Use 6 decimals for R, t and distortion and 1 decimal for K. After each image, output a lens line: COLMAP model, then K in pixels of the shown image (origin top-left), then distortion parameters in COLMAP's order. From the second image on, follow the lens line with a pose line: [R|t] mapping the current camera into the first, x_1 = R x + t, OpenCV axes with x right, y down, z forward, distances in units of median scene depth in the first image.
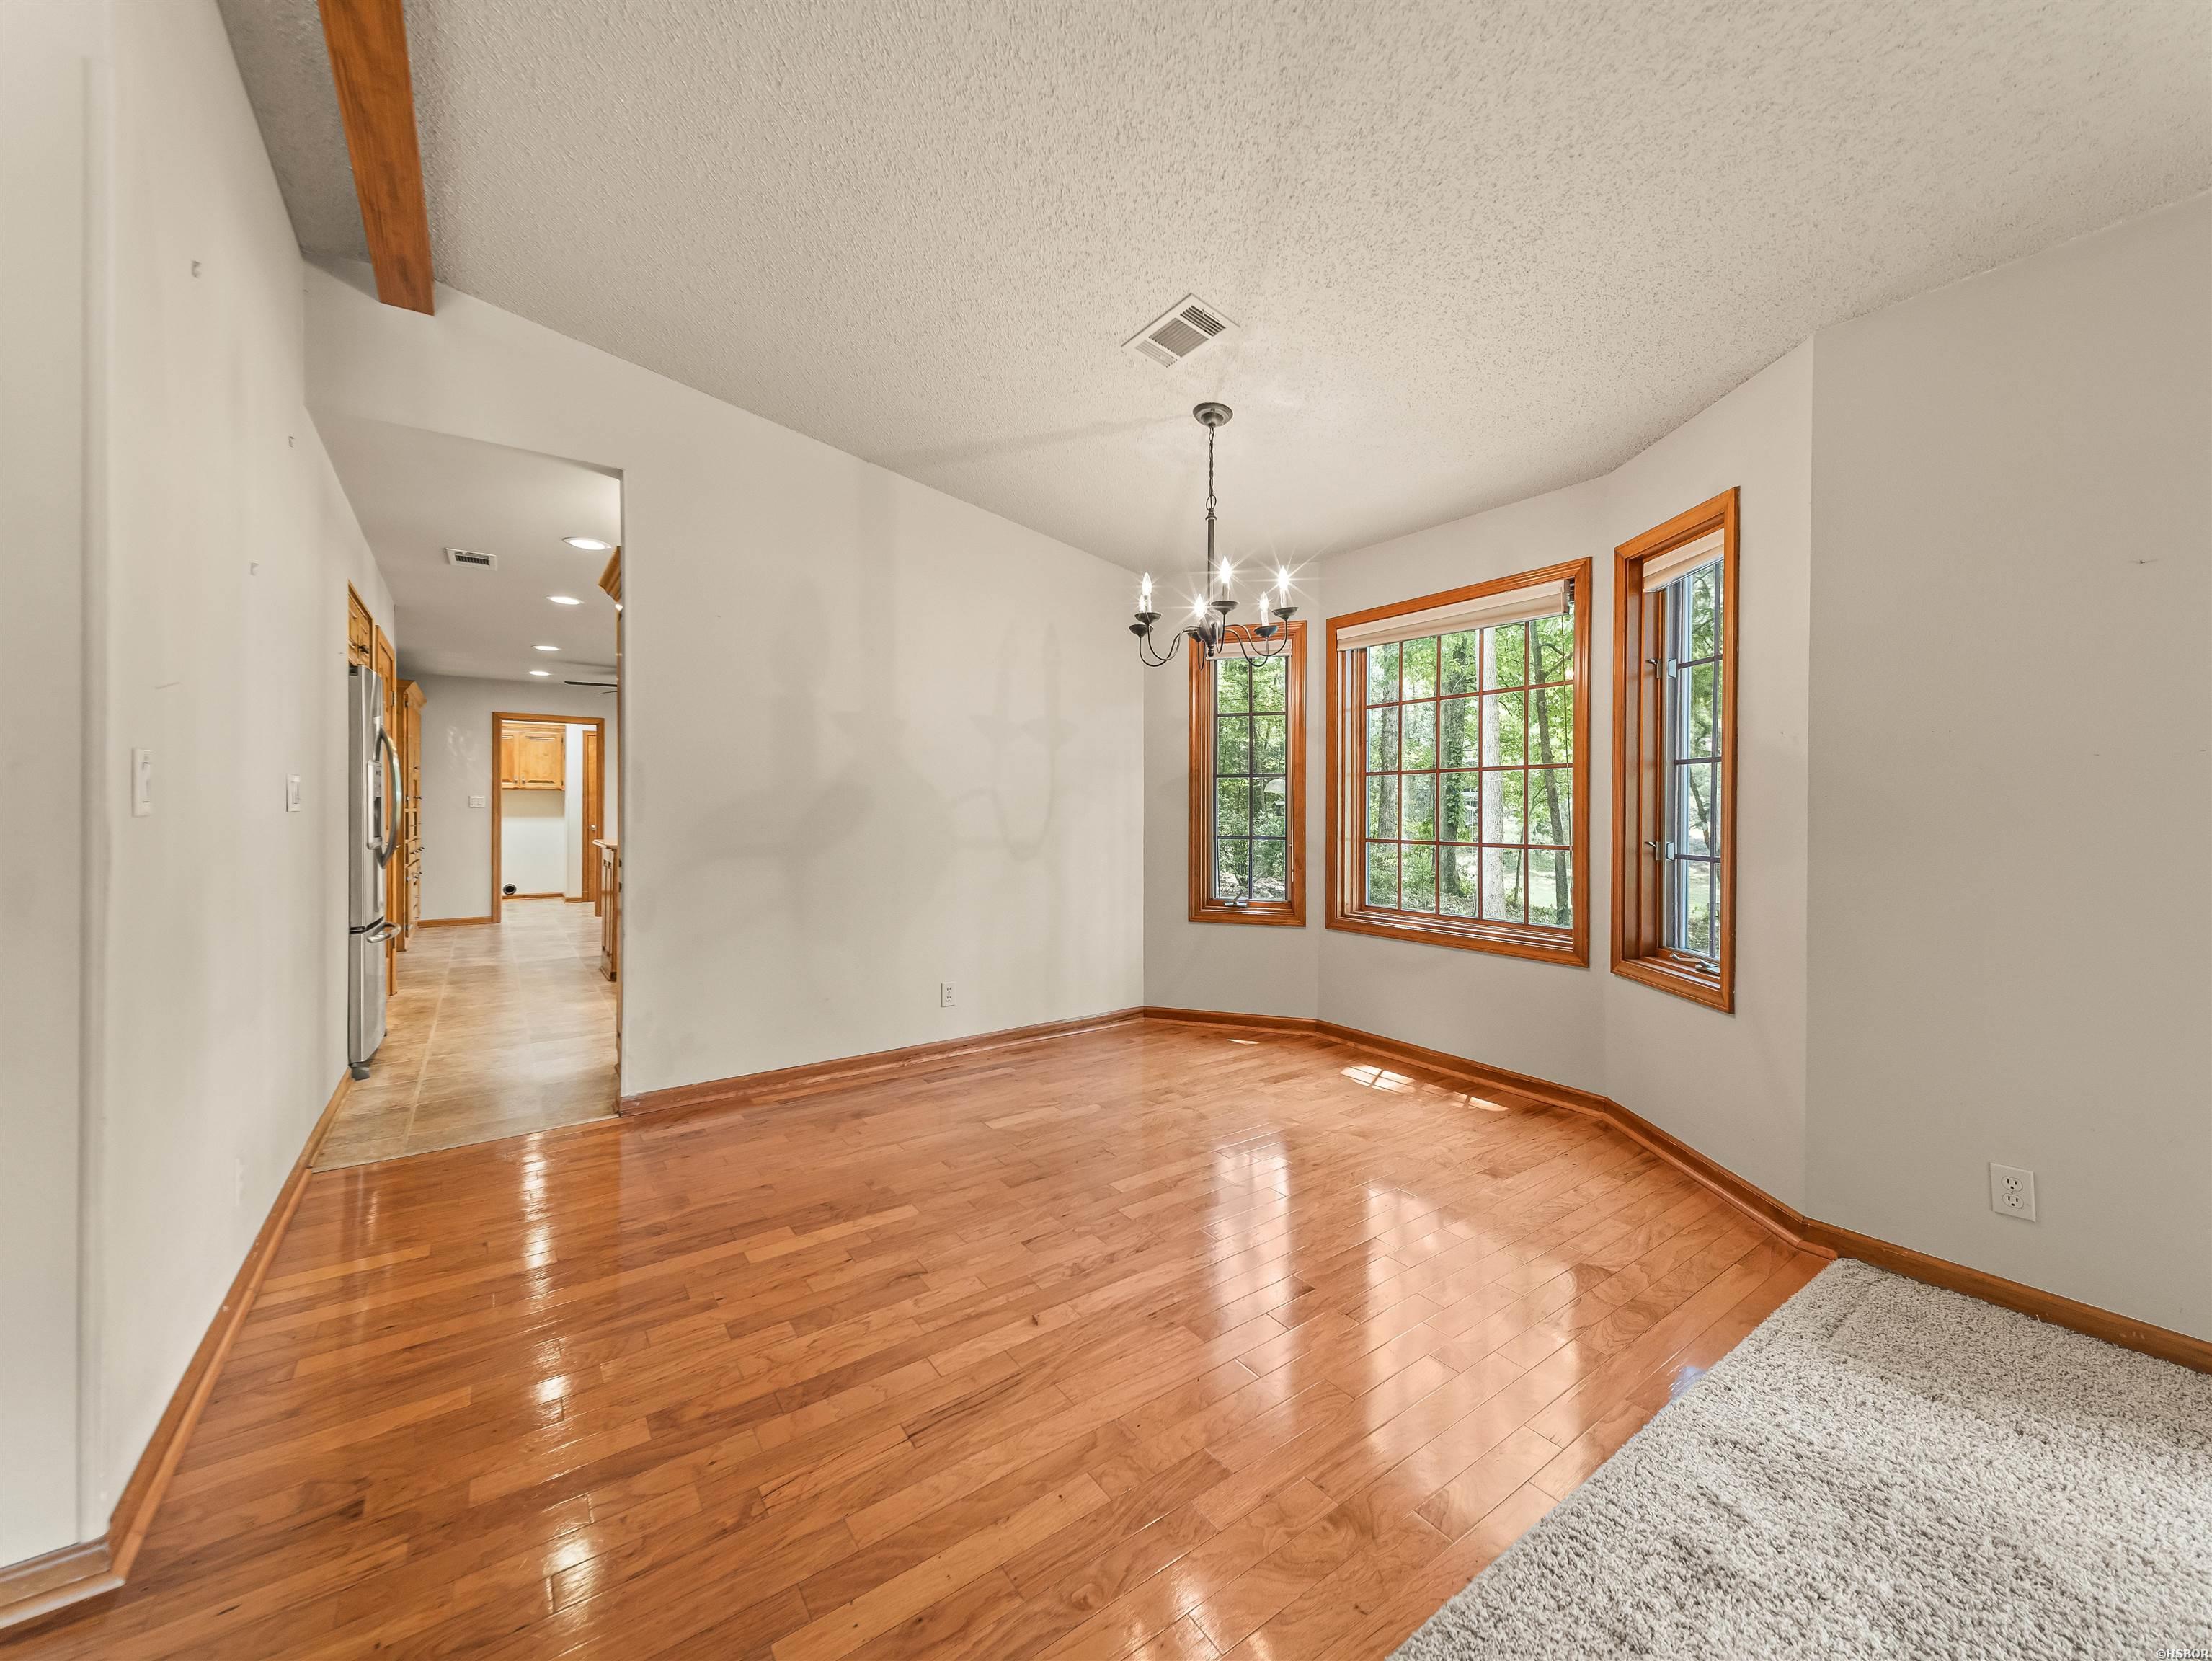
lens RADIAL K [[865.4, 0, 1118.1], [0, 865.4, 803.9], [0, 0, 1]] dist [0.011264, -0.002234]
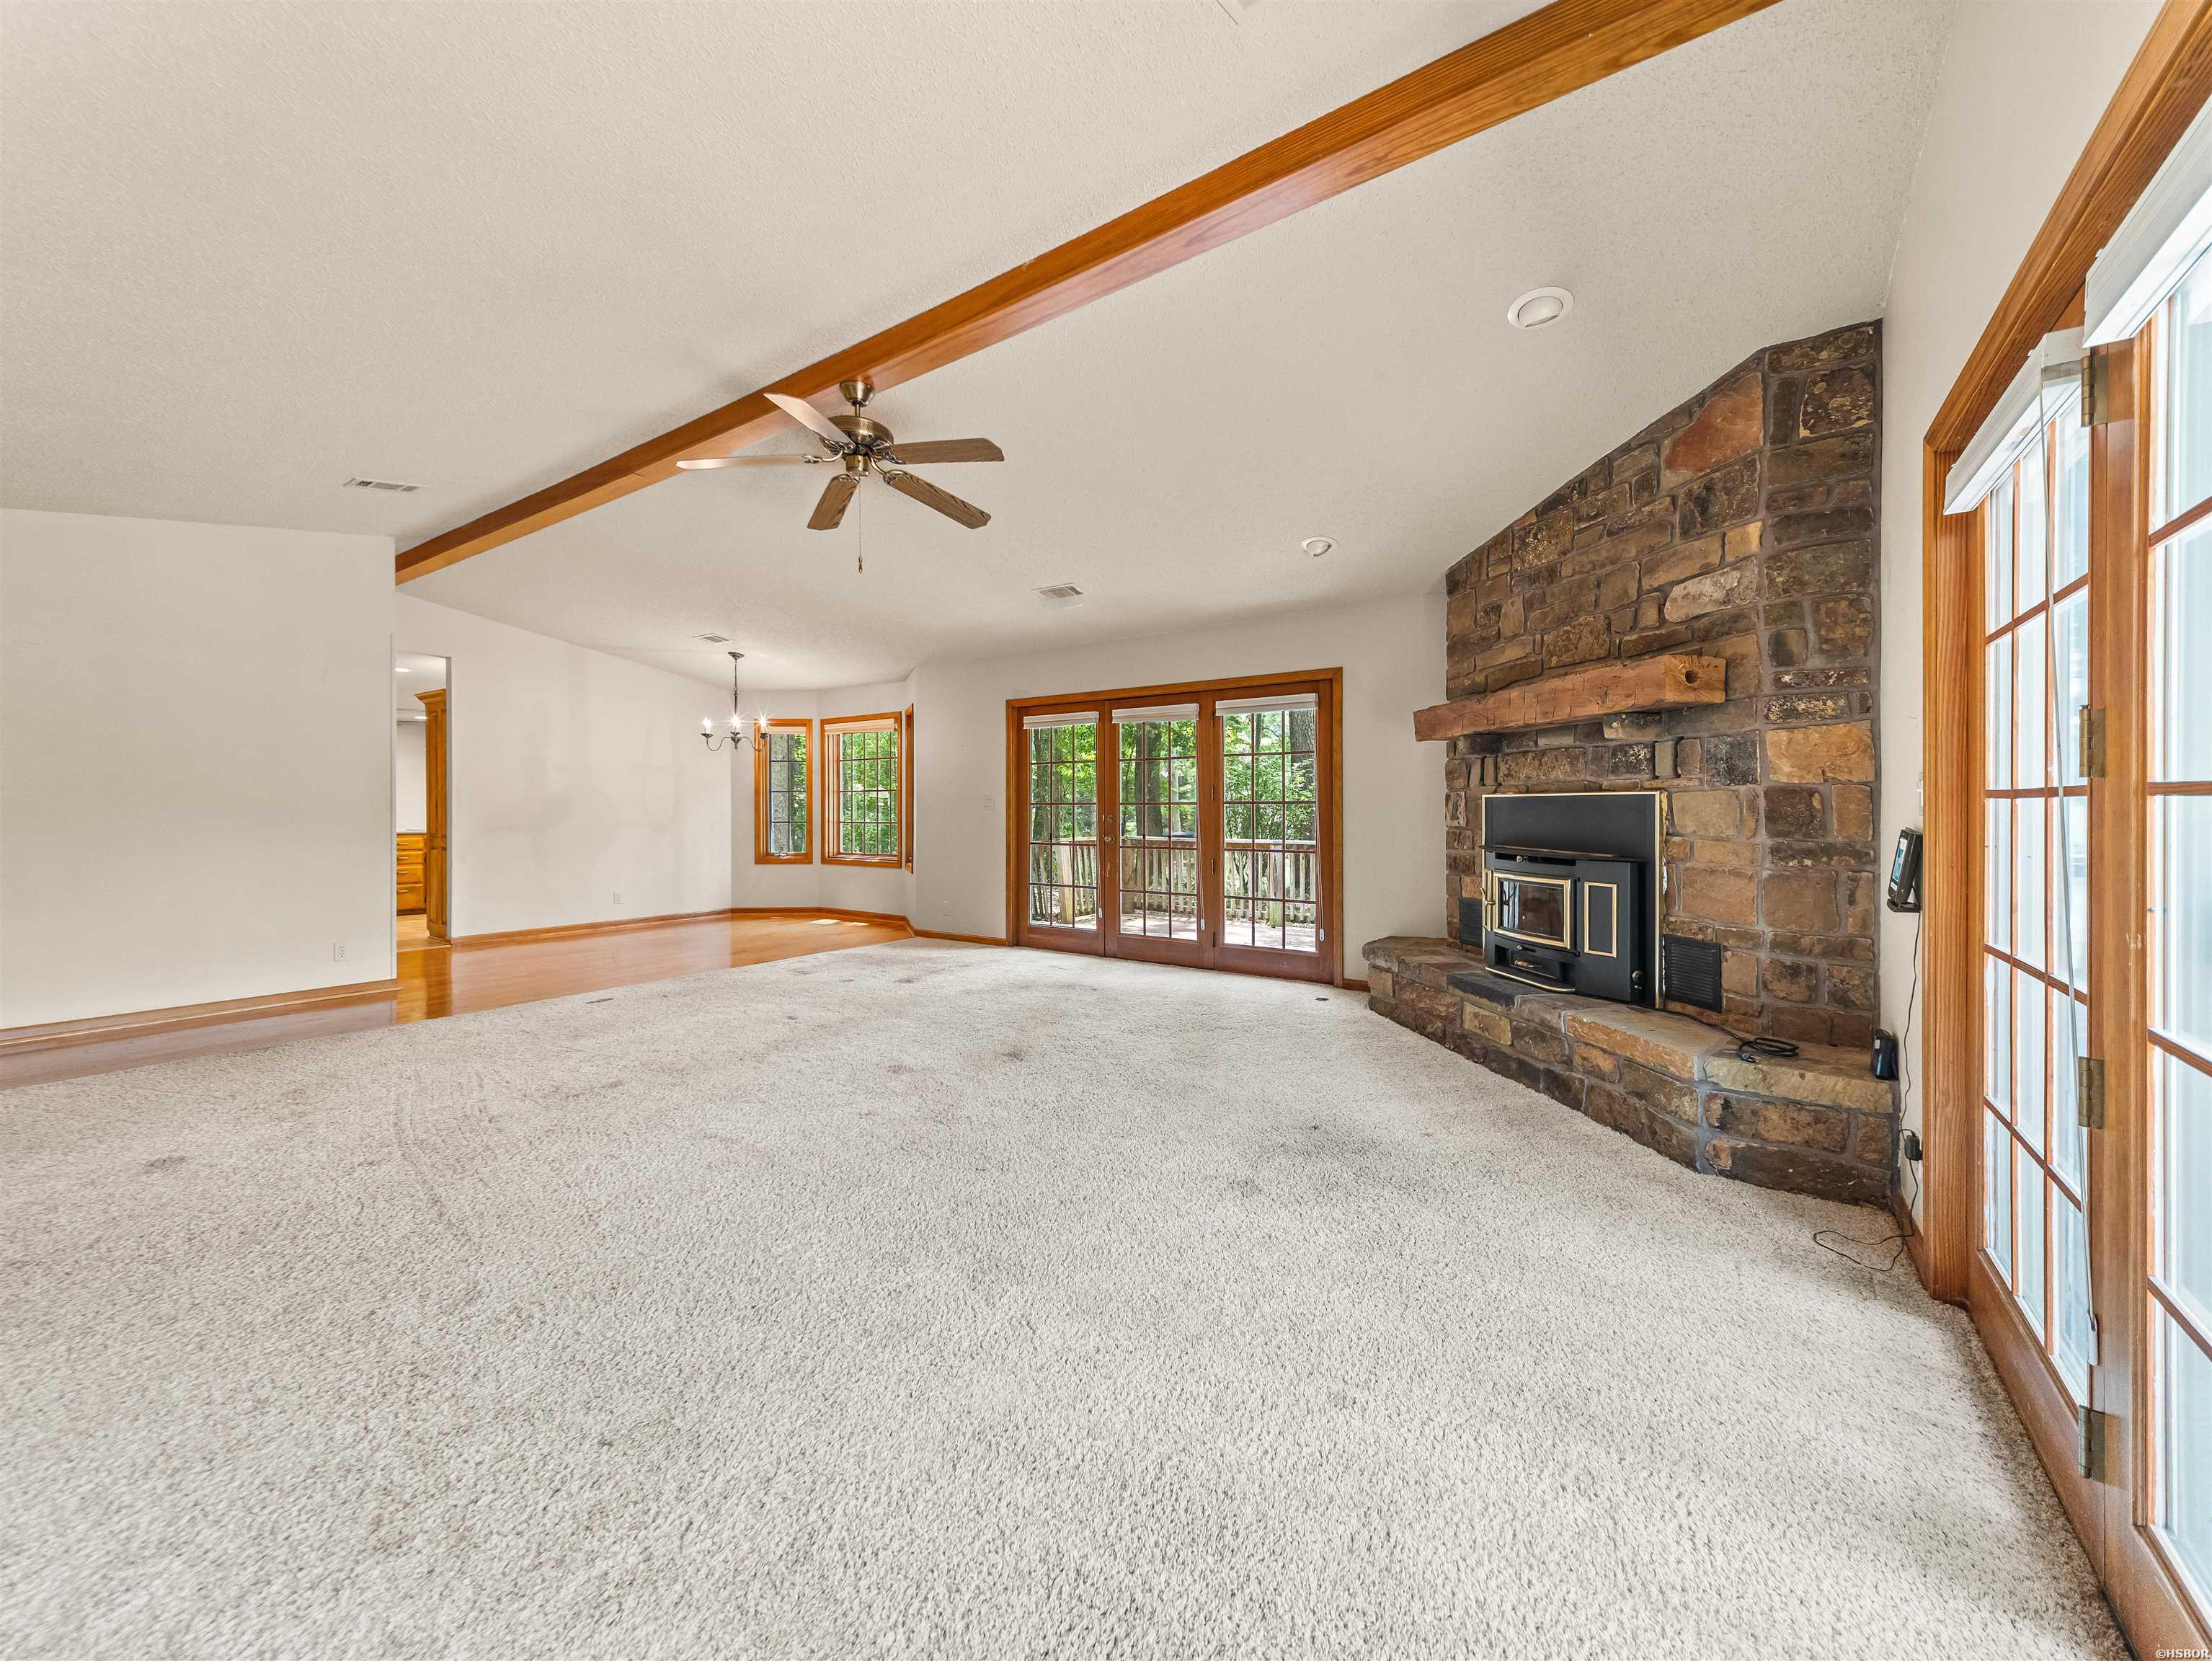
lens RADIAL K [[865.4, 0, 1116.0], [0, 865.4, 815.2], [0, 0, 1]] dist [0.011264, -0.002234]
pose [[0.944254, -0.010919, 0.329035, 0.272233], [0.008047, 0.999917, 0.010087, 0.009134], [-0.329118, -0.006877, 0.944264, -1.529945]]
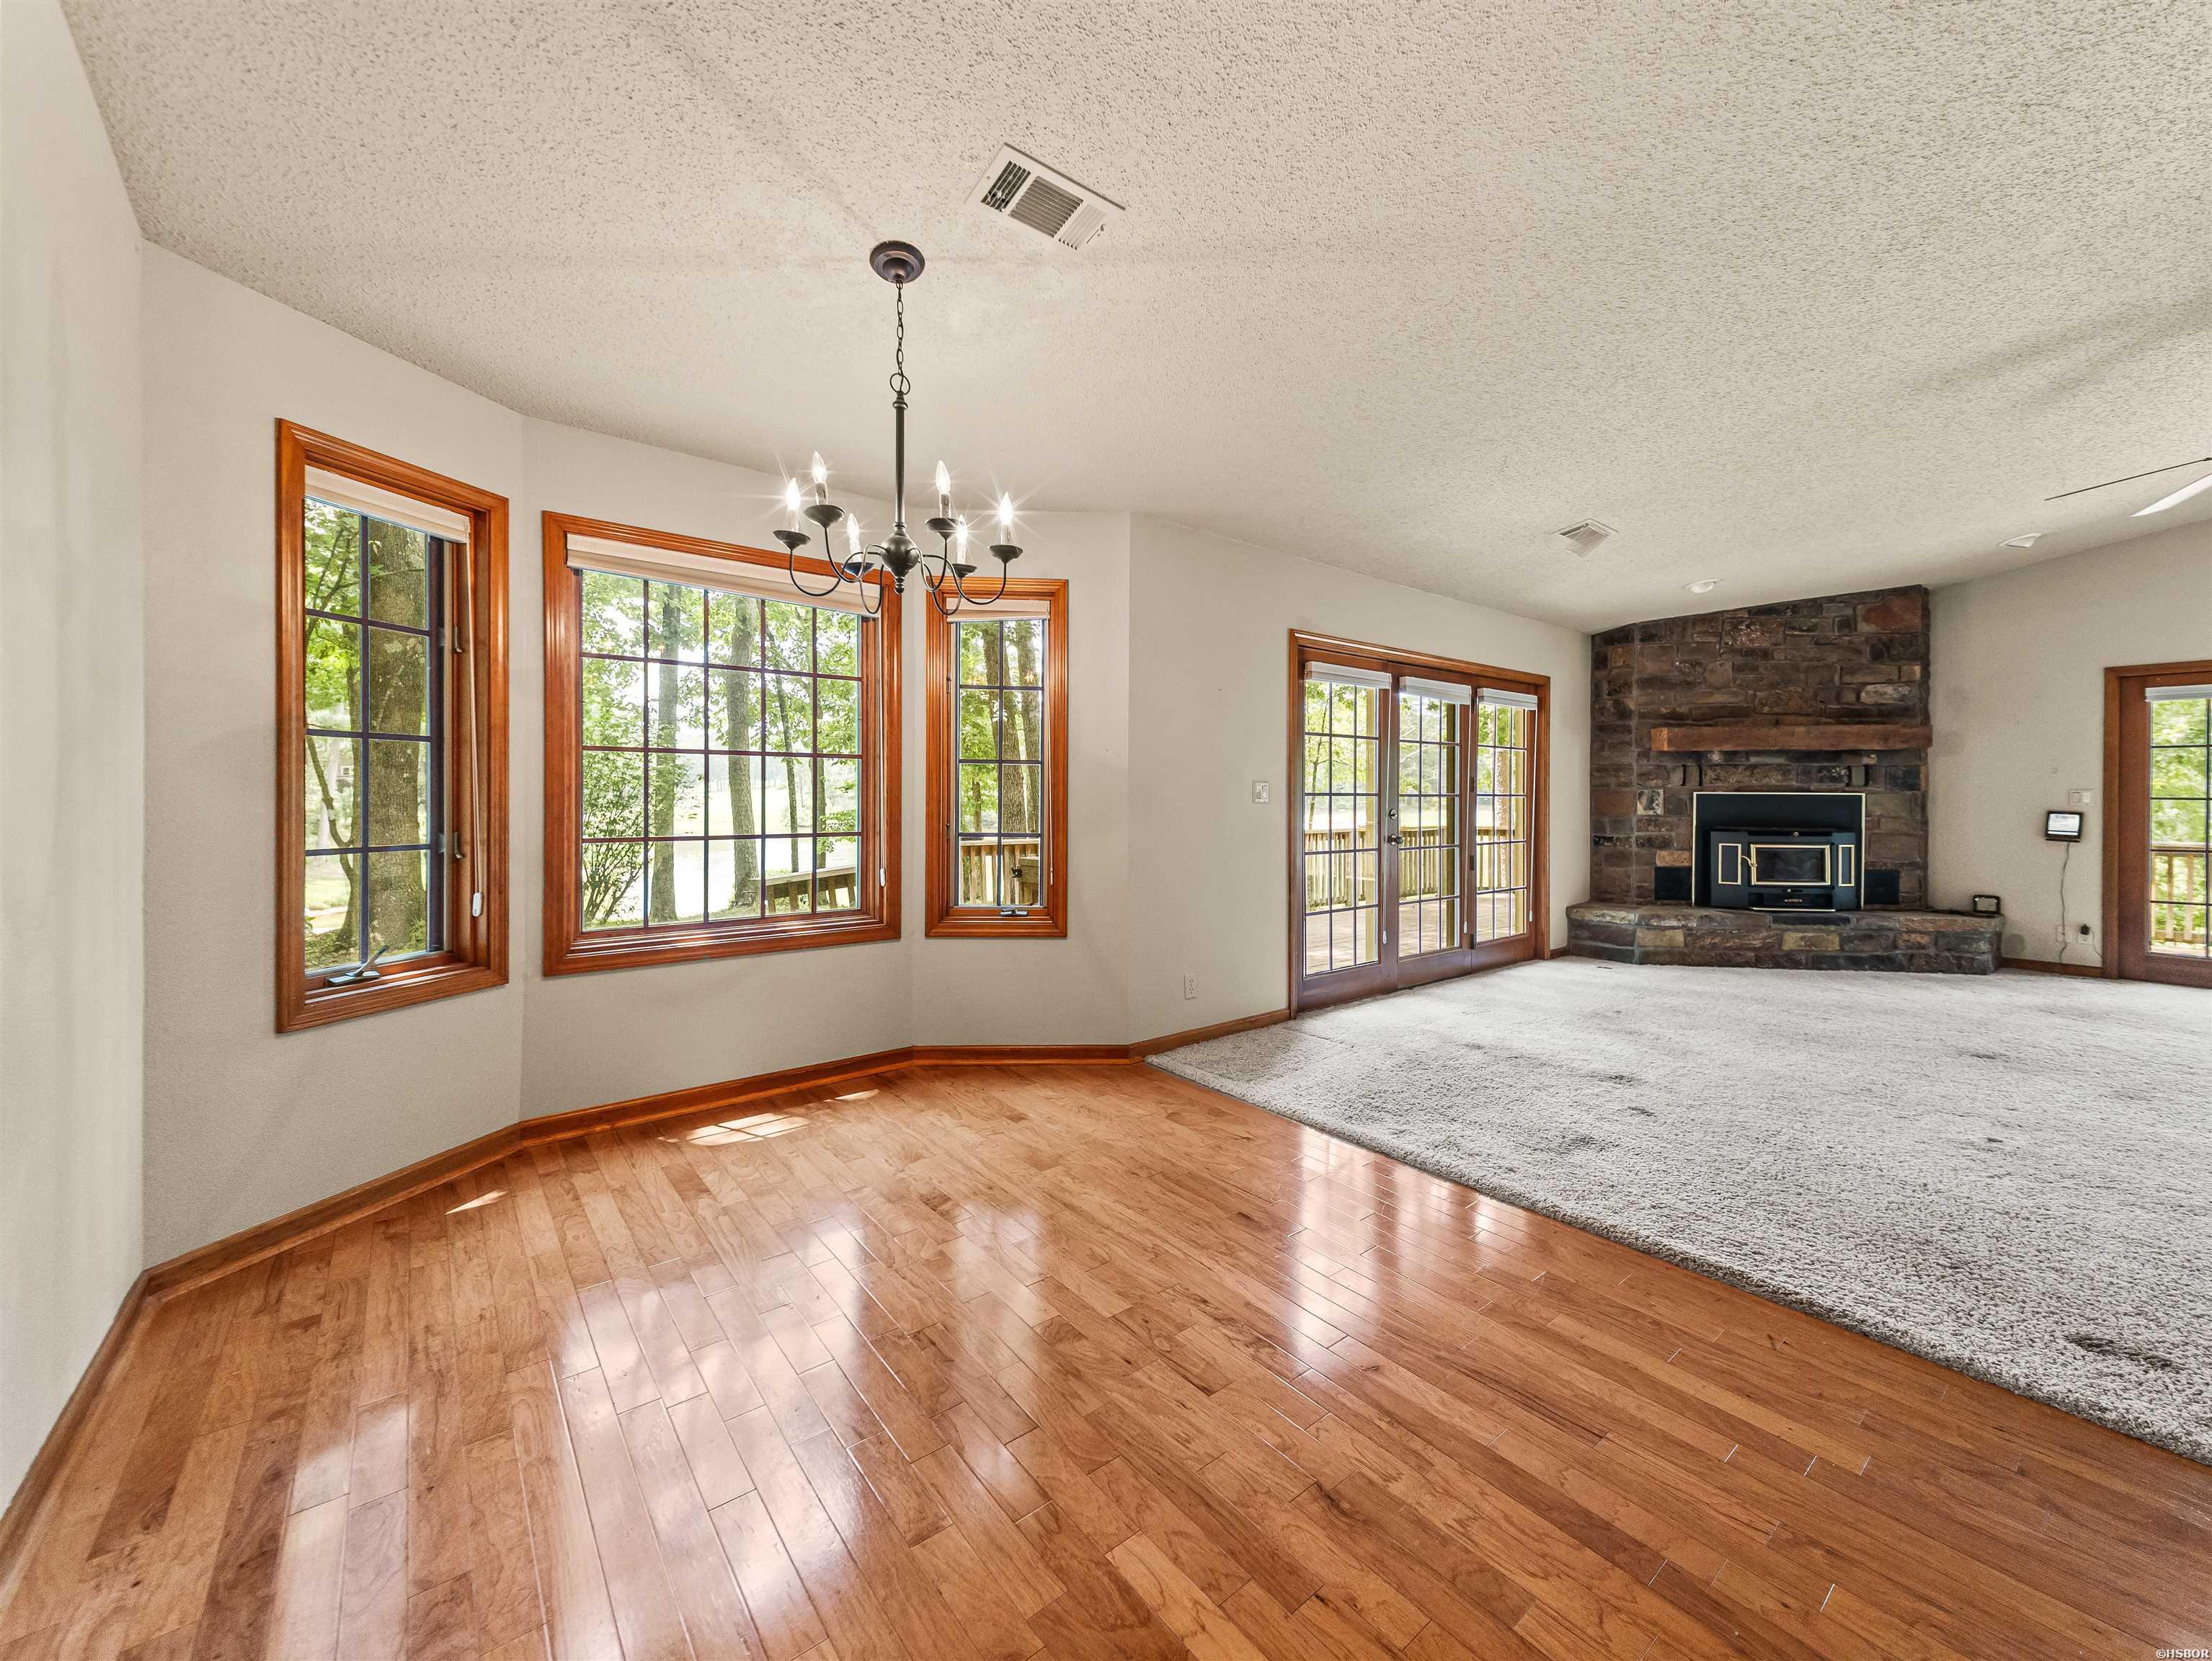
lens RADIAL K [[865.4, 0, 1106.7], [0, 865.4, 803.5], [0, 0, 1]] dist [0.011264, -0.002234]
pose [[-0.042720, -0.017885, 0.998927, -0.542786], [-0.005136, 0.999830, 0.017681, -0.004918], [-0.999074, -0.004375, -0.042804, 0.729652]]
